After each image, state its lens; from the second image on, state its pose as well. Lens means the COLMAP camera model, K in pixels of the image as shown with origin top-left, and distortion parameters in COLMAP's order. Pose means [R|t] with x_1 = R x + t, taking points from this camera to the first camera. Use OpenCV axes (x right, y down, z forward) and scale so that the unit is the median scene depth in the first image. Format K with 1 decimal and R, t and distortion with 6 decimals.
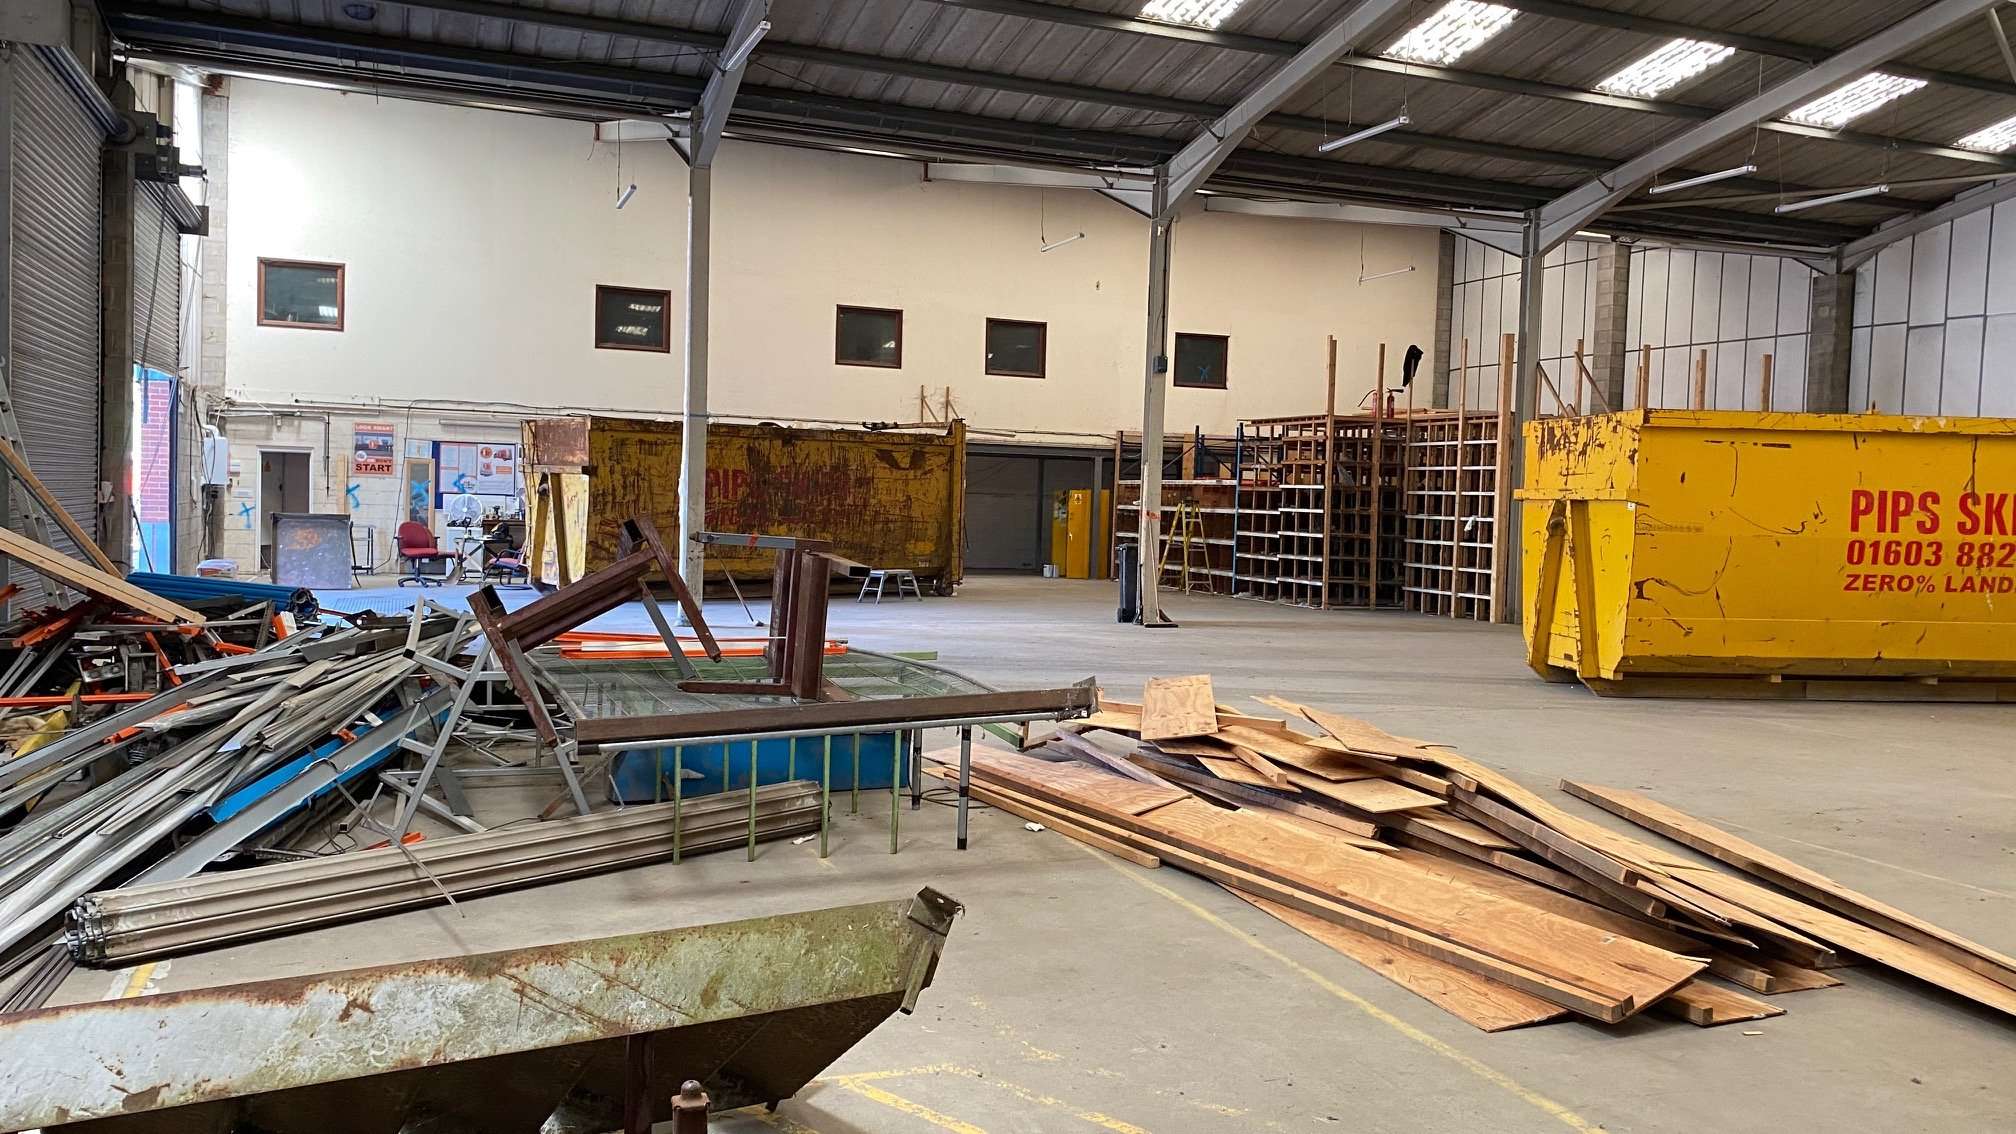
lens RADIAL K [[1559.4, 0, 1014.9], [0, 1559.4, 567.5], [0, 0, 1]] dist [0.071161, -0.093658]
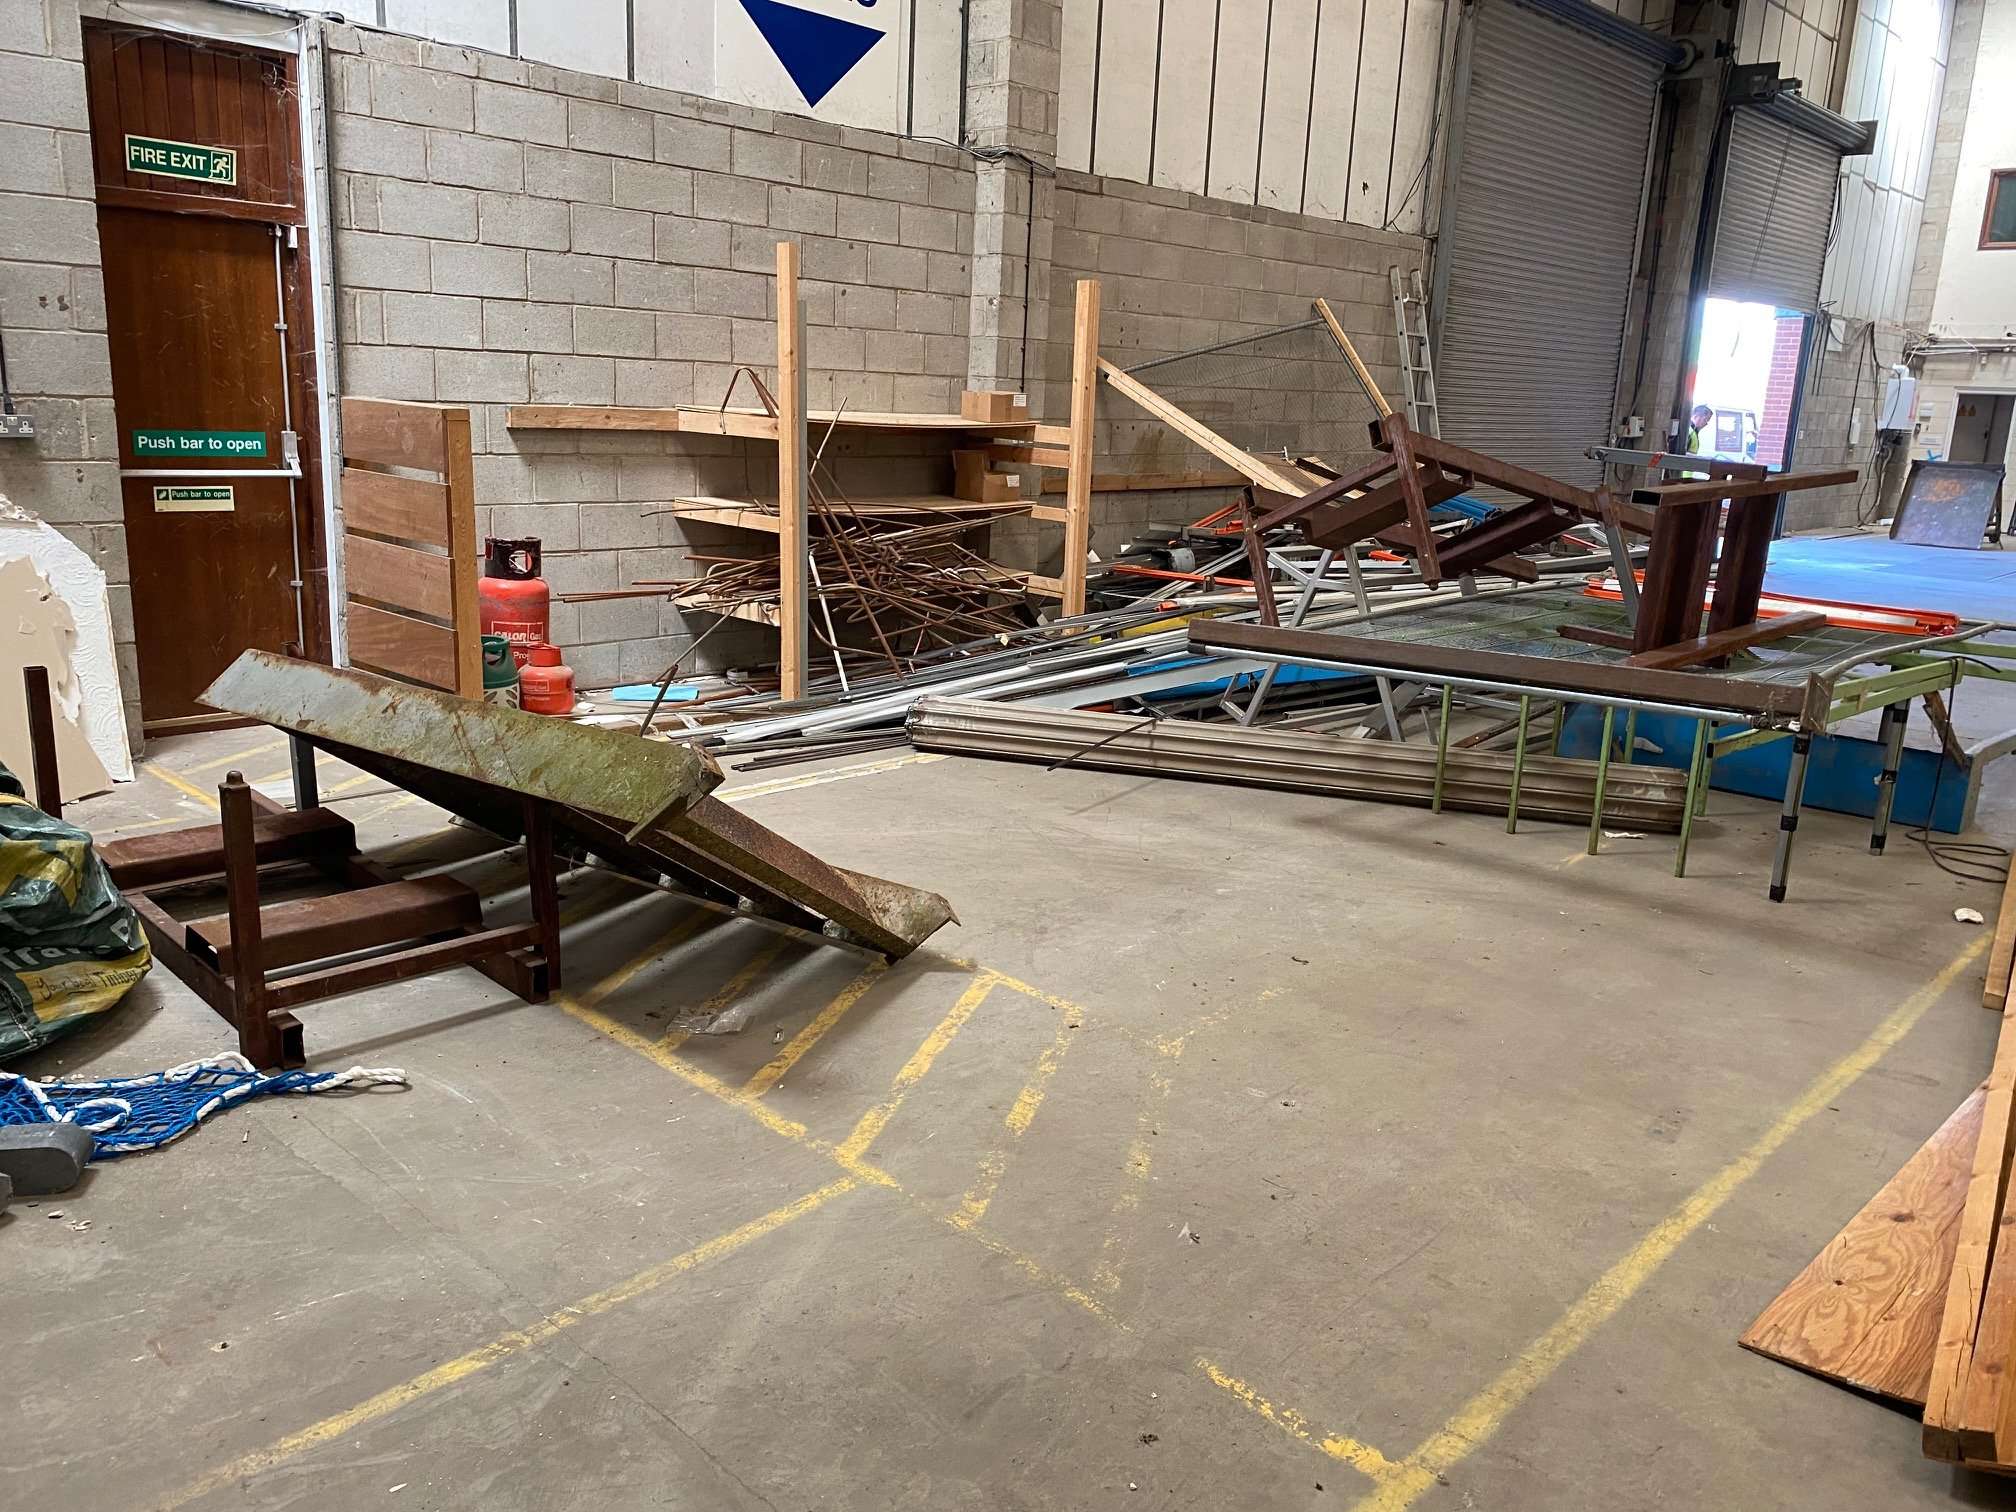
lens RADIAL K [[1532.1, 0, 1000.7], [0, 1532.1, 768.1], [0, 0, 1]] dist [0.045780, -0.041416]
pose [[0.402741, 0.207144, -0.891567, 0.541112], [-0.070300, 0.978179, 0.195511, 0.007368], [0.912610, -0.016063, 0.408515, 0.459471]]
